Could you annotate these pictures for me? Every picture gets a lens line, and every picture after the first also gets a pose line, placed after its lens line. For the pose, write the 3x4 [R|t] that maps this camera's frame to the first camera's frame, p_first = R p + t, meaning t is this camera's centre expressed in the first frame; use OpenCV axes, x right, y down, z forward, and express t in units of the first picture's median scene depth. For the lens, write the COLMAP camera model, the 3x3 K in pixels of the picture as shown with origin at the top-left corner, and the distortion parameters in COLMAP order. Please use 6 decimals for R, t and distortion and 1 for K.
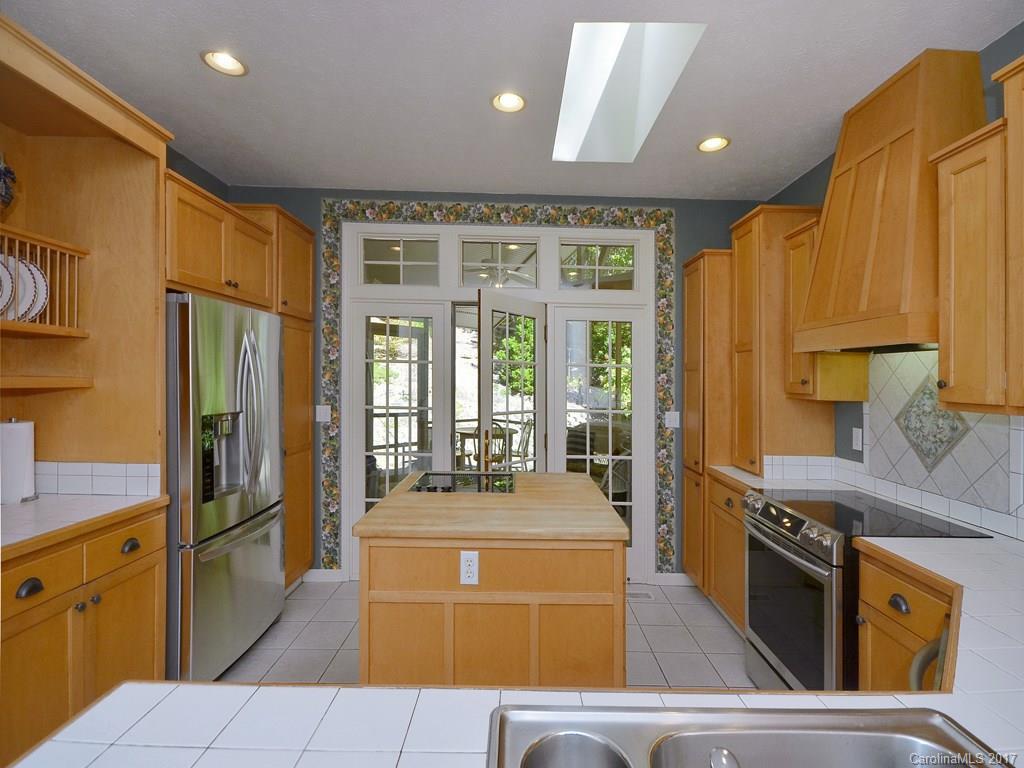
lens RADIAL K [[465.5, 0, 519.0], [0, 465.5, 389.7], [0, 0, 1]] dist [-0.009919, -0.000433]
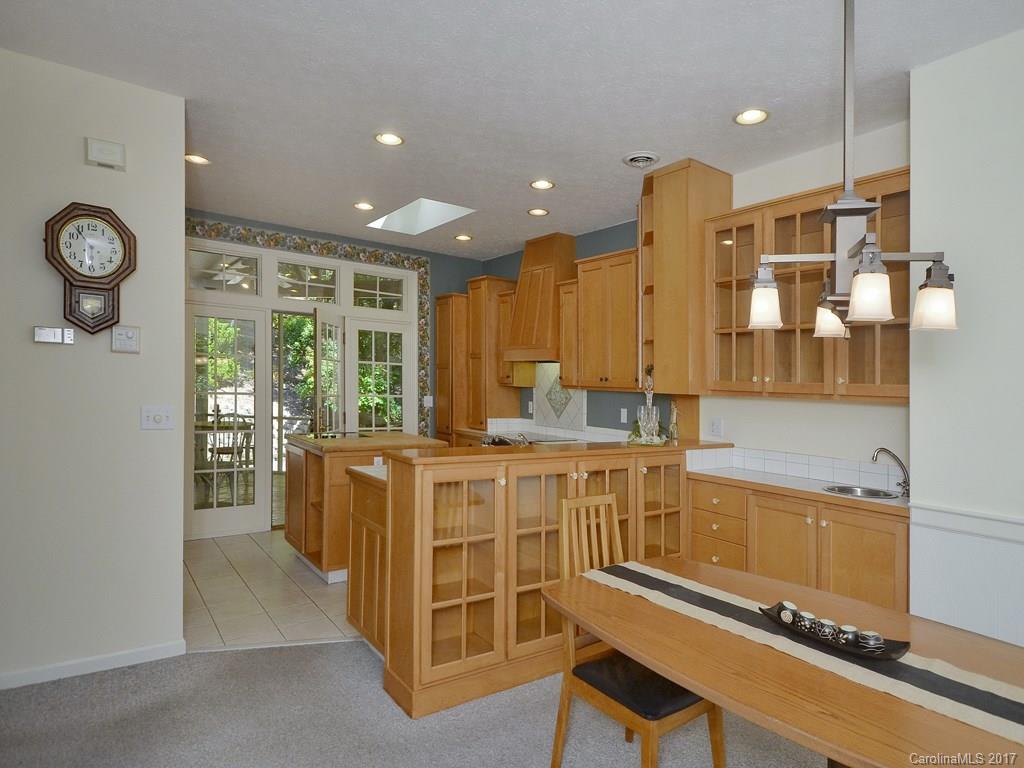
lens RADIAL K [[600.6, 0, 512.0], [0, 600.6, 384.0], [0, 0, 1]] dist [-0.000688, -0.000077]
pose [[0.819508, 0.008041, 0.573011, -0.640579], [-0.003464, 0.999953, -0.009079, 0.029547], [-0.573057, 0.005456, 0.819497, -0.839670]]
